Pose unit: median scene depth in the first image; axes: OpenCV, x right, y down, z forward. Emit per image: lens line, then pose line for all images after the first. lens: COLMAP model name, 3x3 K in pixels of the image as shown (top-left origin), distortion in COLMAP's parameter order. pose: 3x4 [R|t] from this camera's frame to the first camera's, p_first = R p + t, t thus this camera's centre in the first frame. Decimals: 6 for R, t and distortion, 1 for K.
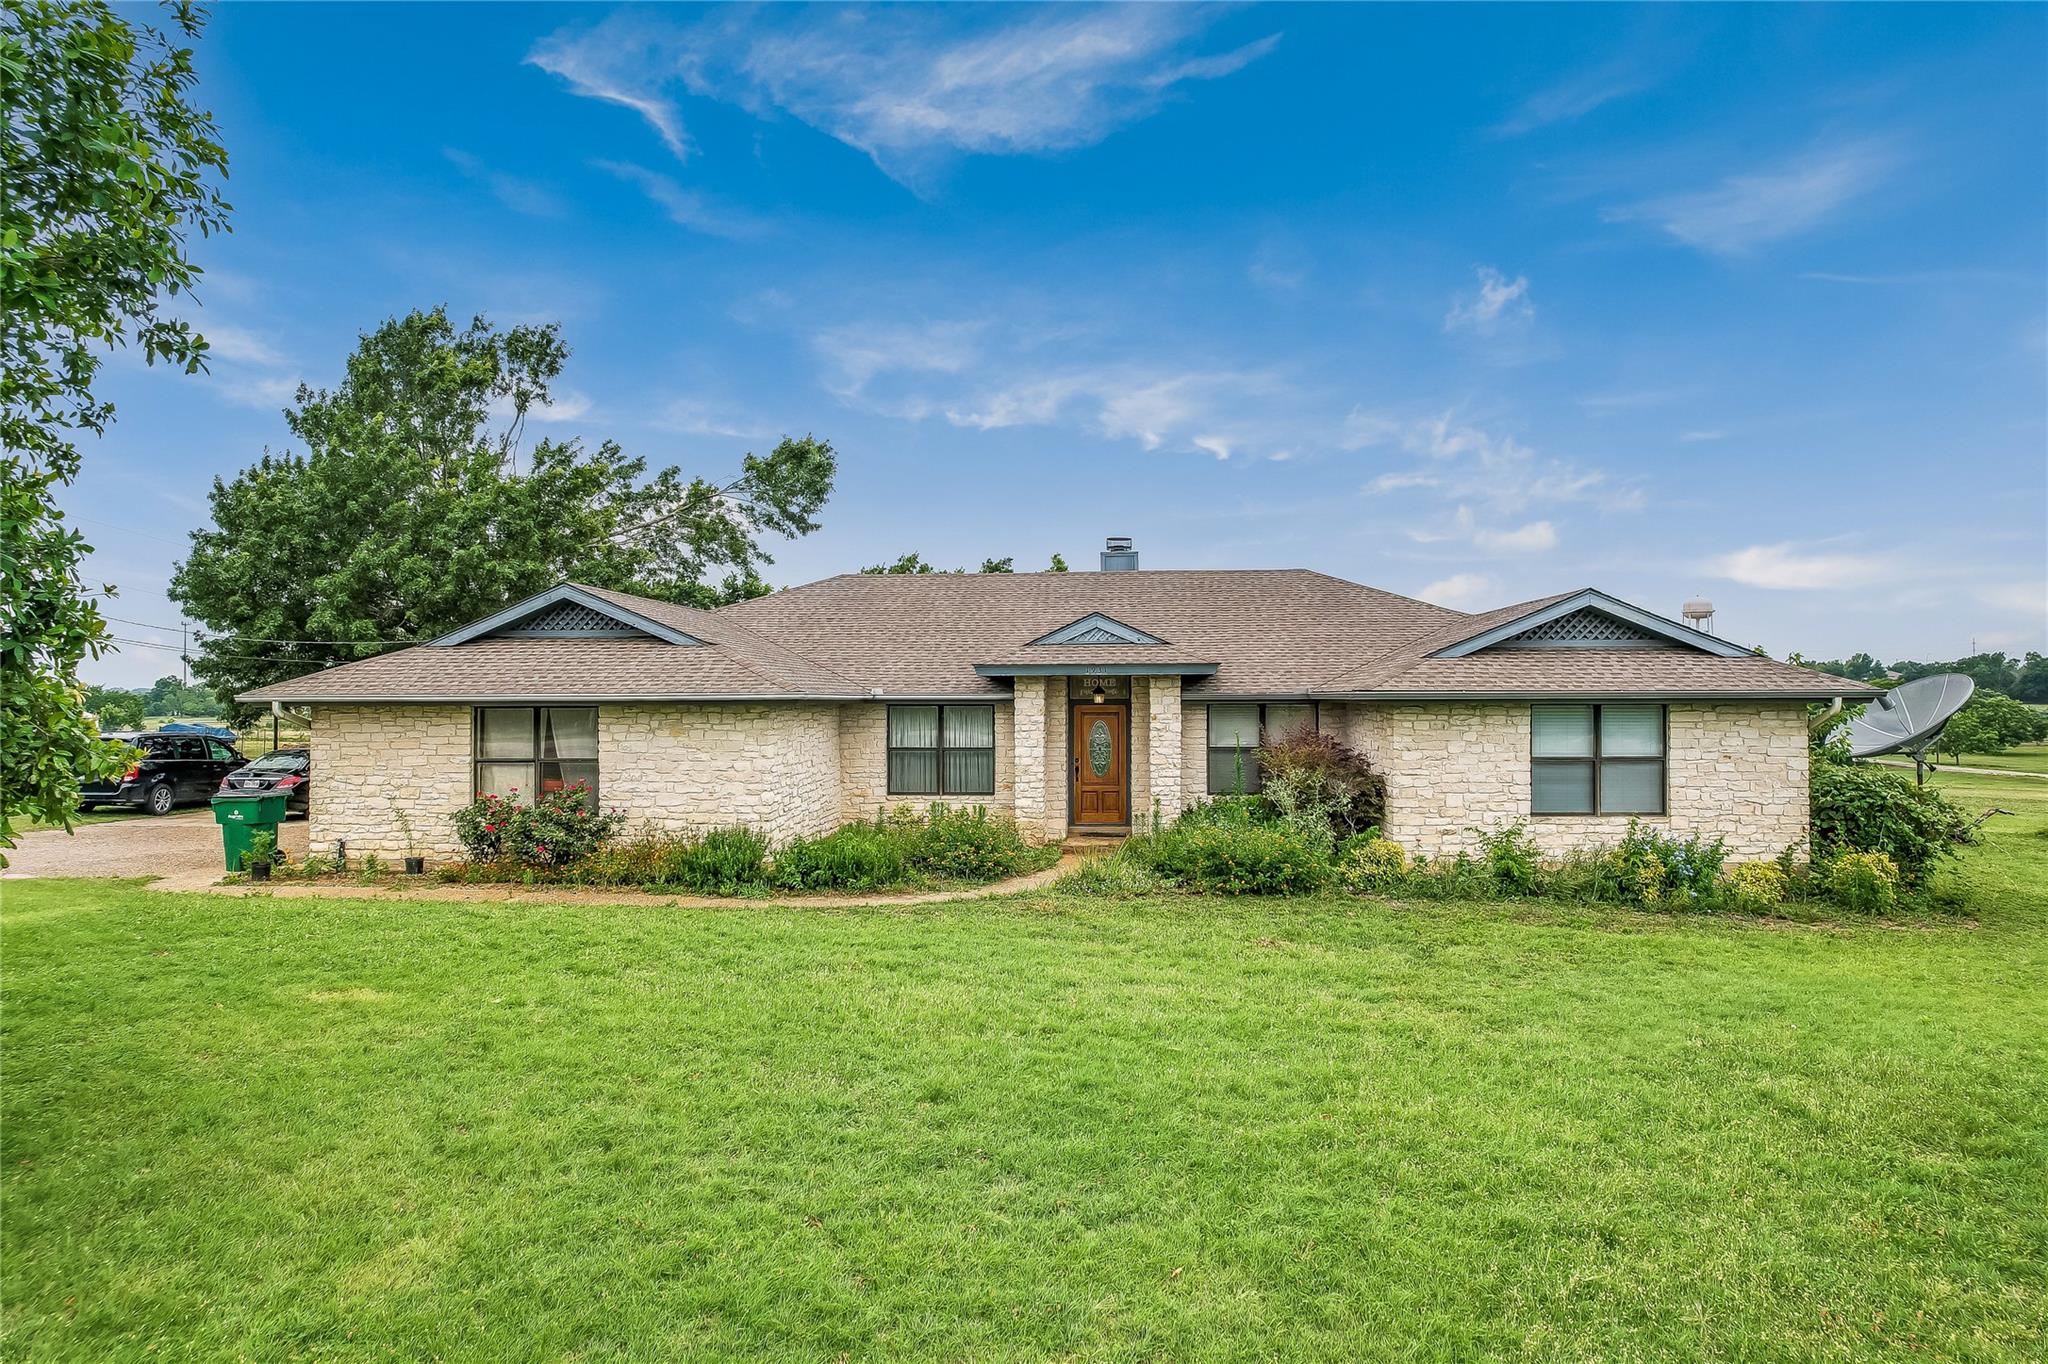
lens RADIAL K [[1304.2, 0, 1024.0], [0, 1304.2, 682.0], [0, 0, 1]] dist [-0.025440, 0.002100]
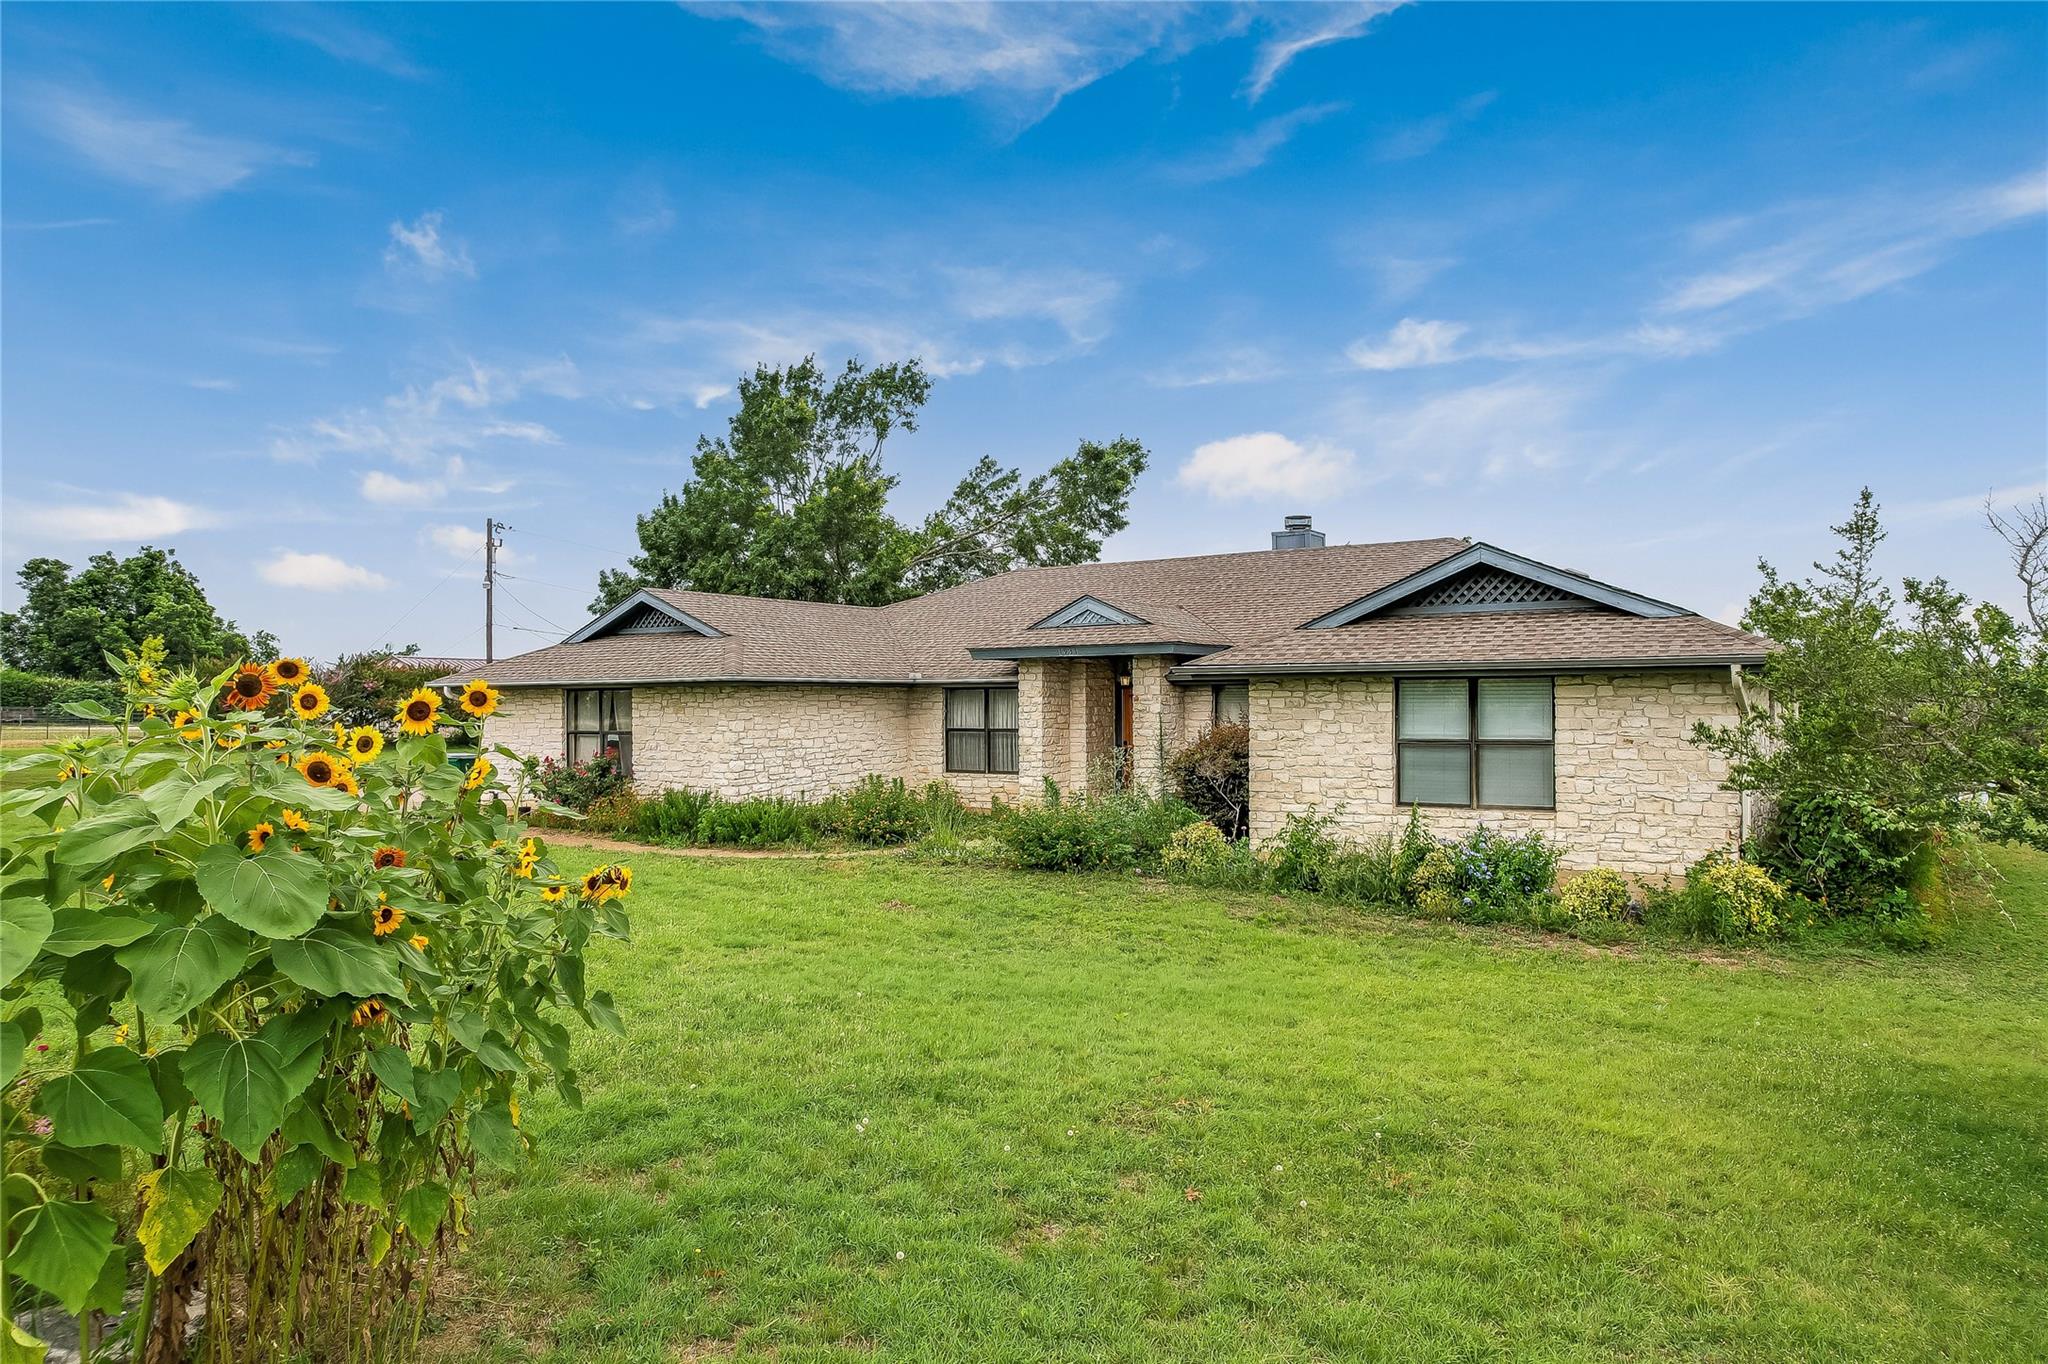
lens RADIAL K [[1298.0, 0, 990.2], [0, 1298.0, 680.6], [0, 0, 1]] dist [0.017962, -0.000503]
pose [[0.877018, -0.009373, -0.480365, 0.549129], [0.009925, 0.999950, -0.001392, 0.016286], [0.480354, -0.003547, 0.877067, 0.091181]]
